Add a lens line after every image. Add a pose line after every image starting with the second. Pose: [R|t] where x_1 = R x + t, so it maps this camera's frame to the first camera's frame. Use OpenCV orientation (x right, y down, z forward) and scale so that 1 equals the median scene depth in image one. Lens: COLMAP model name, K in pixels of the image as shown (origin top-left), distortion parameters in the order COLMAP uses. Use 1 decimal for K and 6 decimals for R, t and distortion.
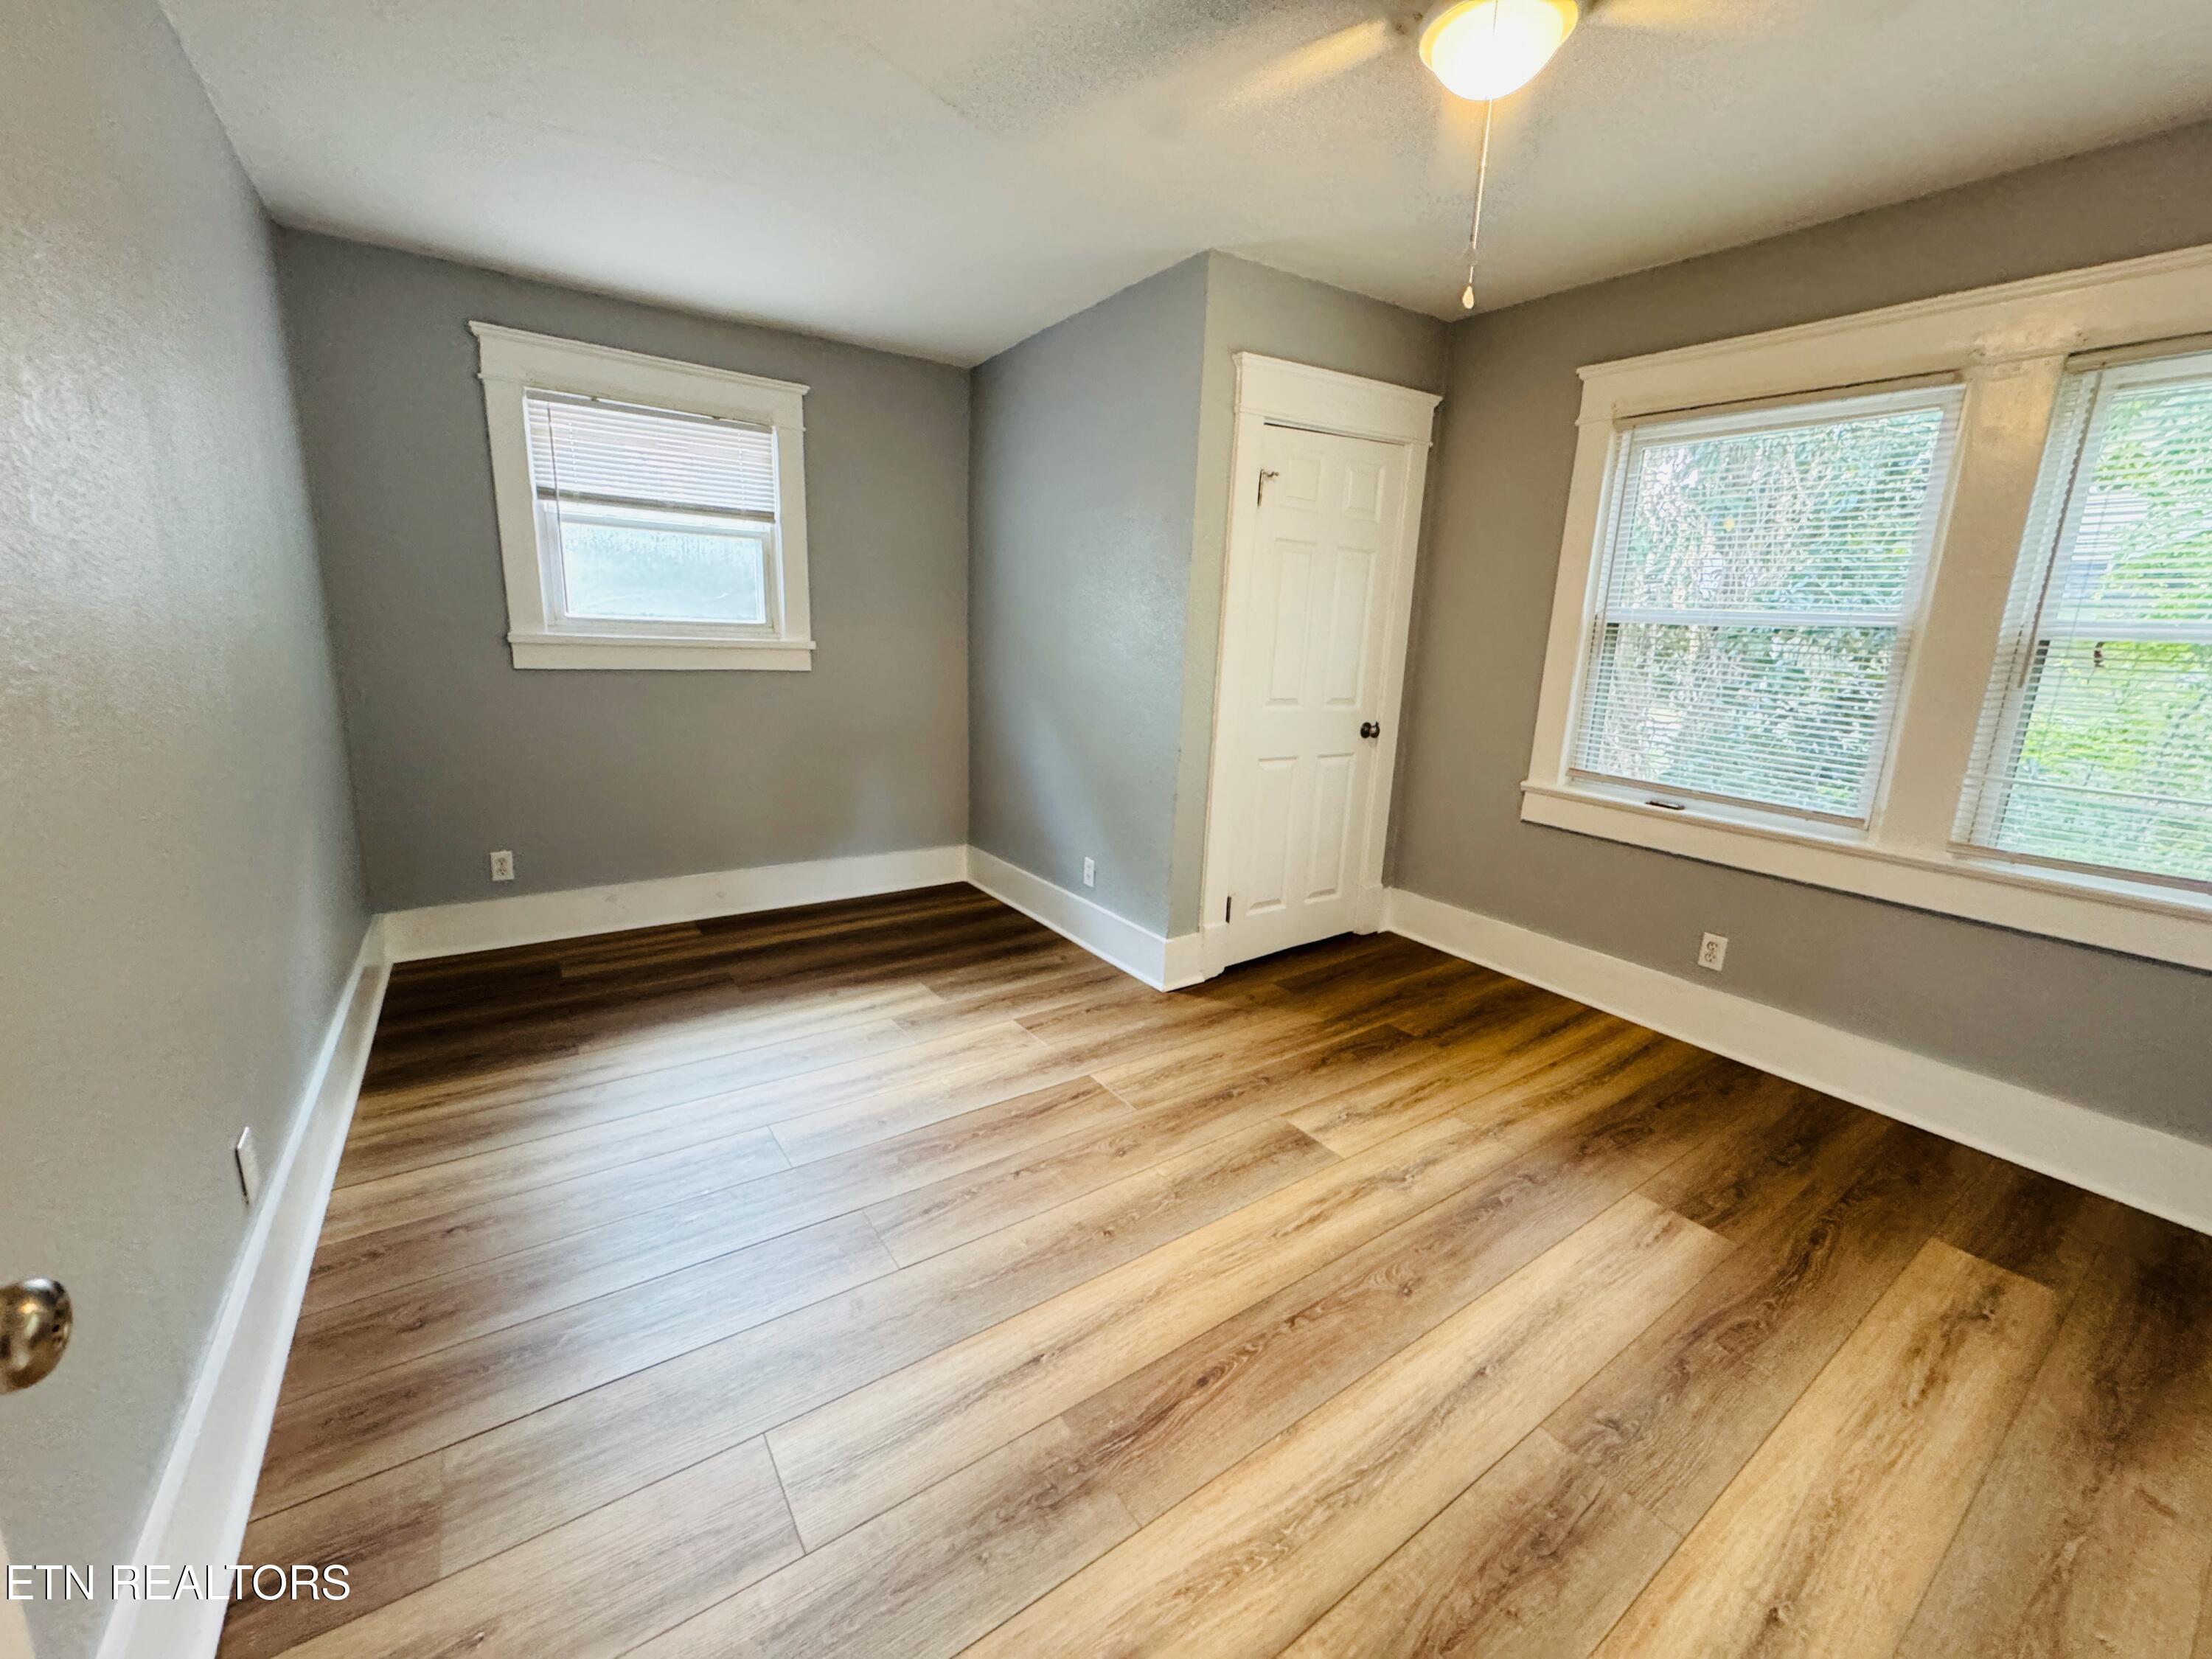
lens RADIAL K [[884.8, 0, 1097.3], [0, 884.8, 822.2], [0, 0, 1]] dist [-0.001633, 0.000107]
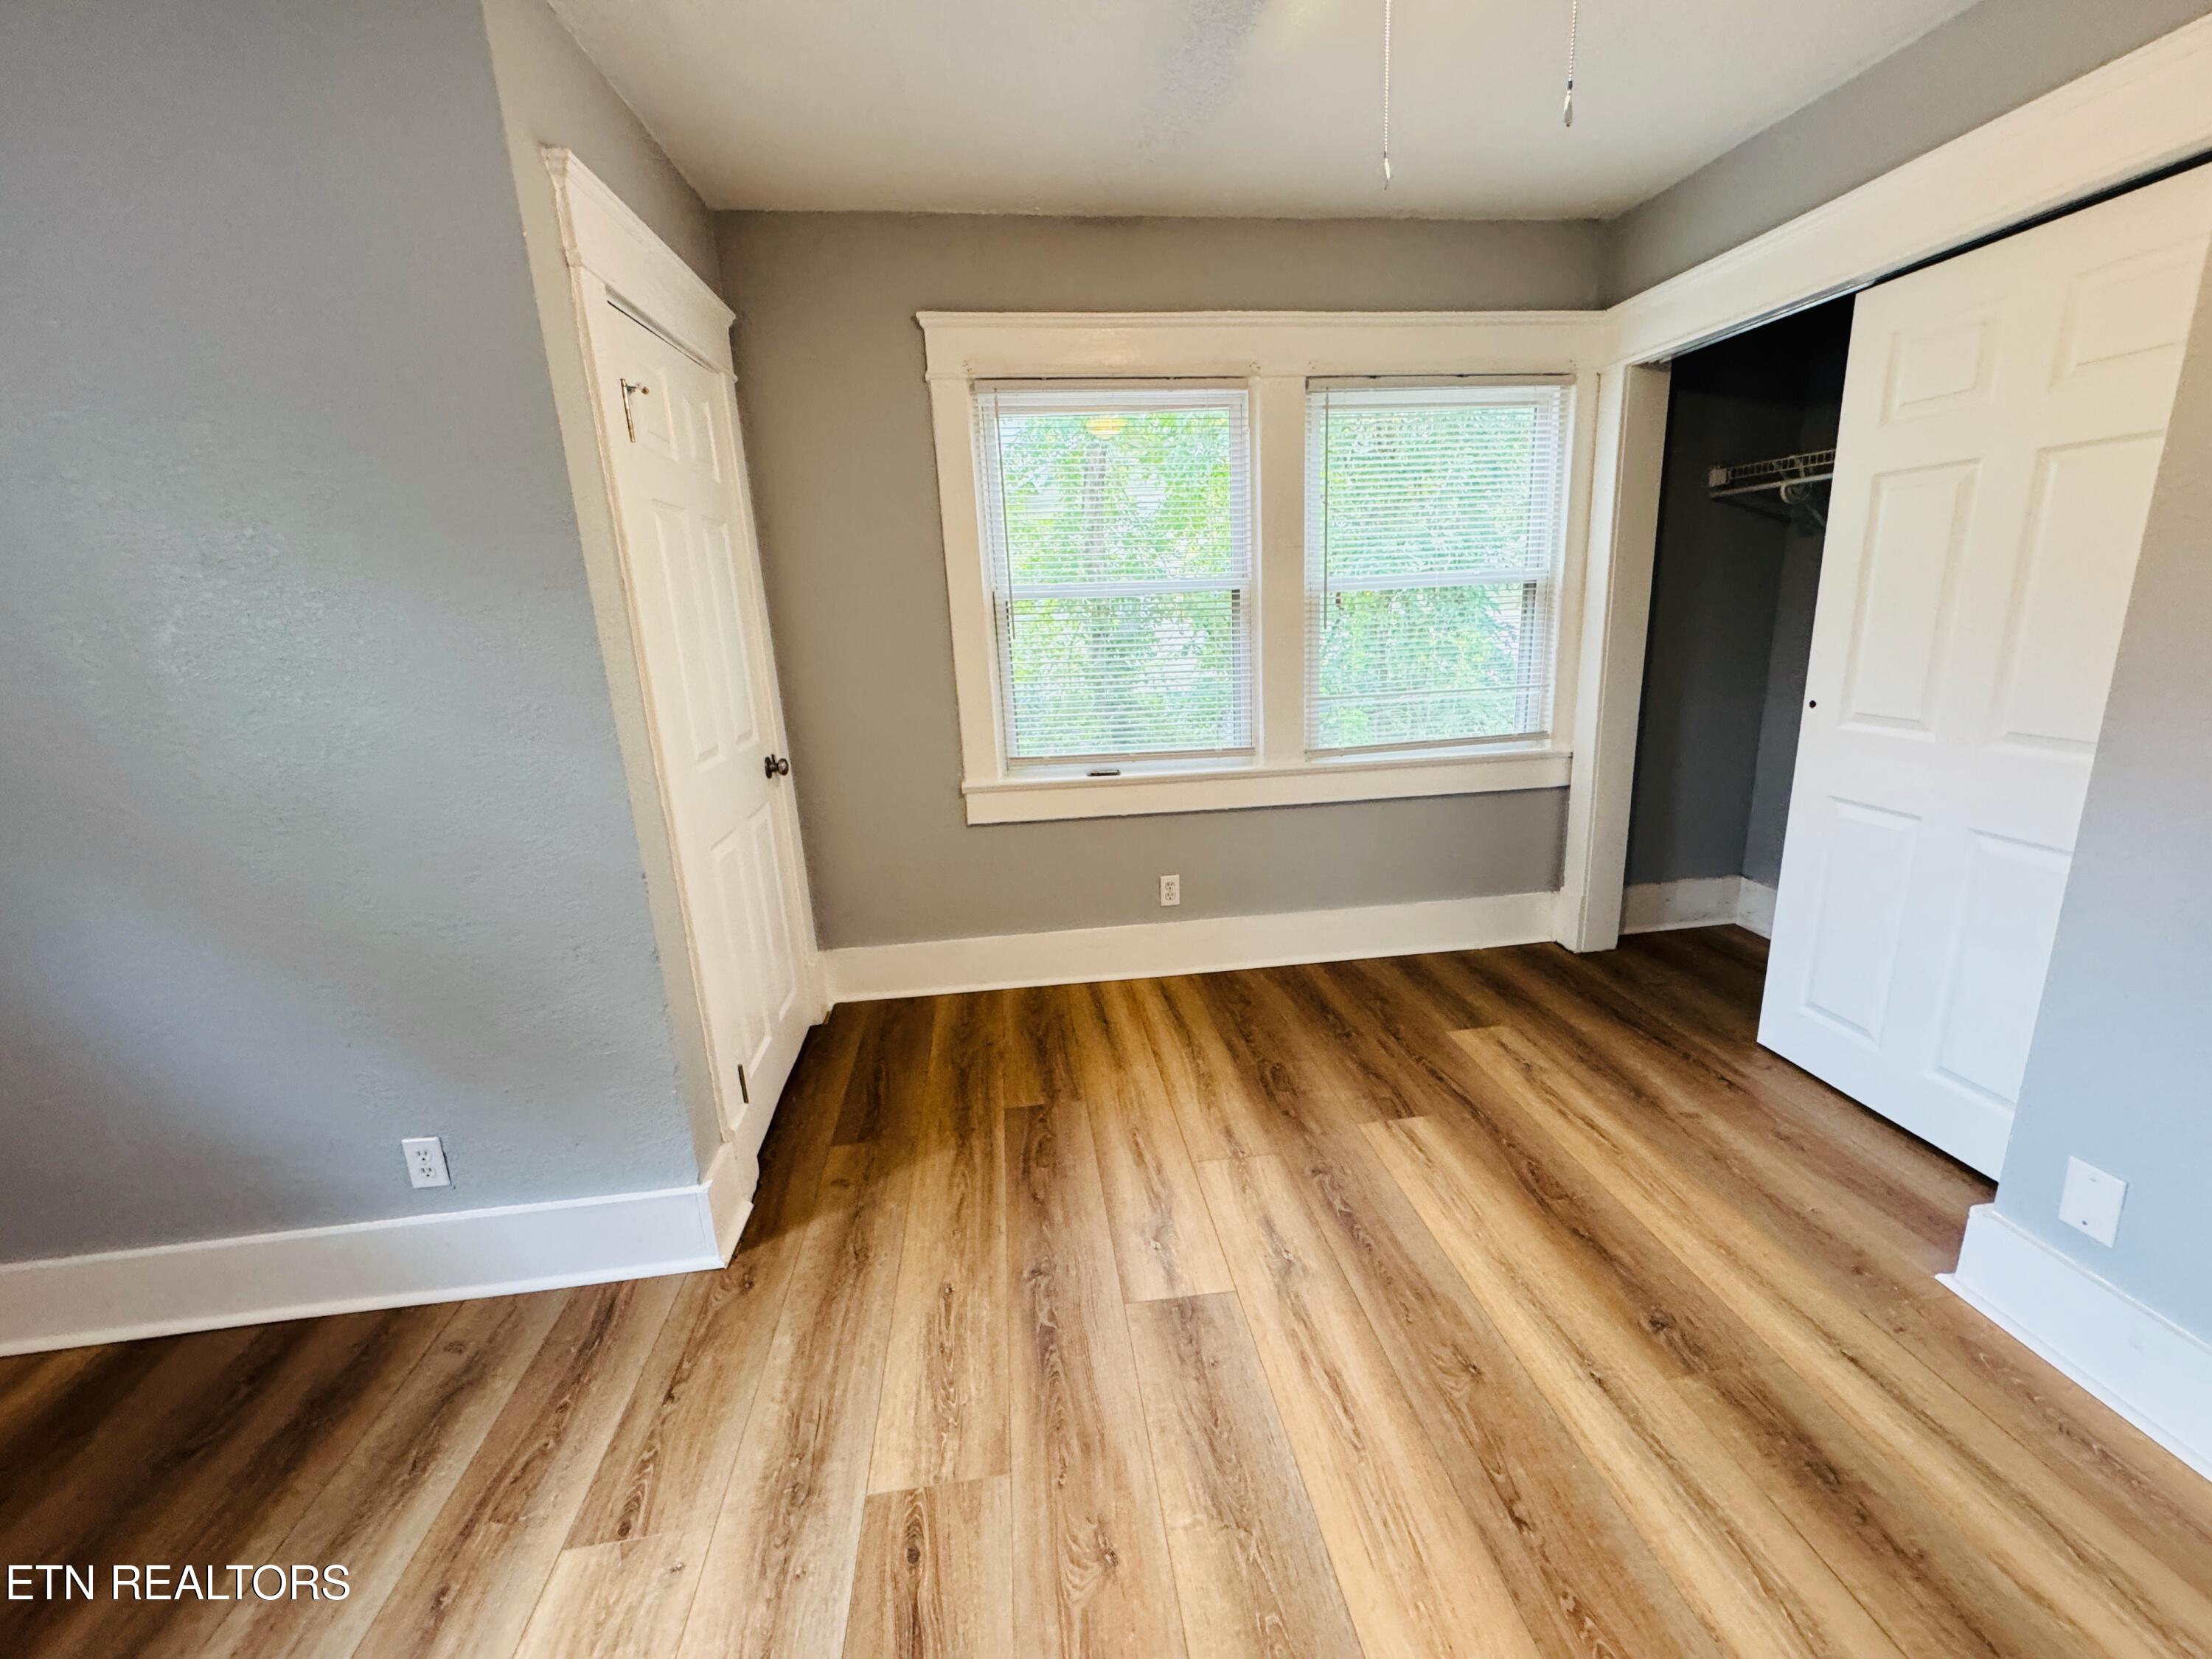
lens RADIAL K [[884.8, 0, 1108.9], [0, 884.8, 826.3], [0, 0, 1]] dist [-0.001633, 0.000107]
pose [[0.458699, -0.277951, 0.844002, -0.255870], [0.254589, 0.951109, 0.174861, -0.144622], [-0.851340, 0.134665, 0.507036, 0.494450]]
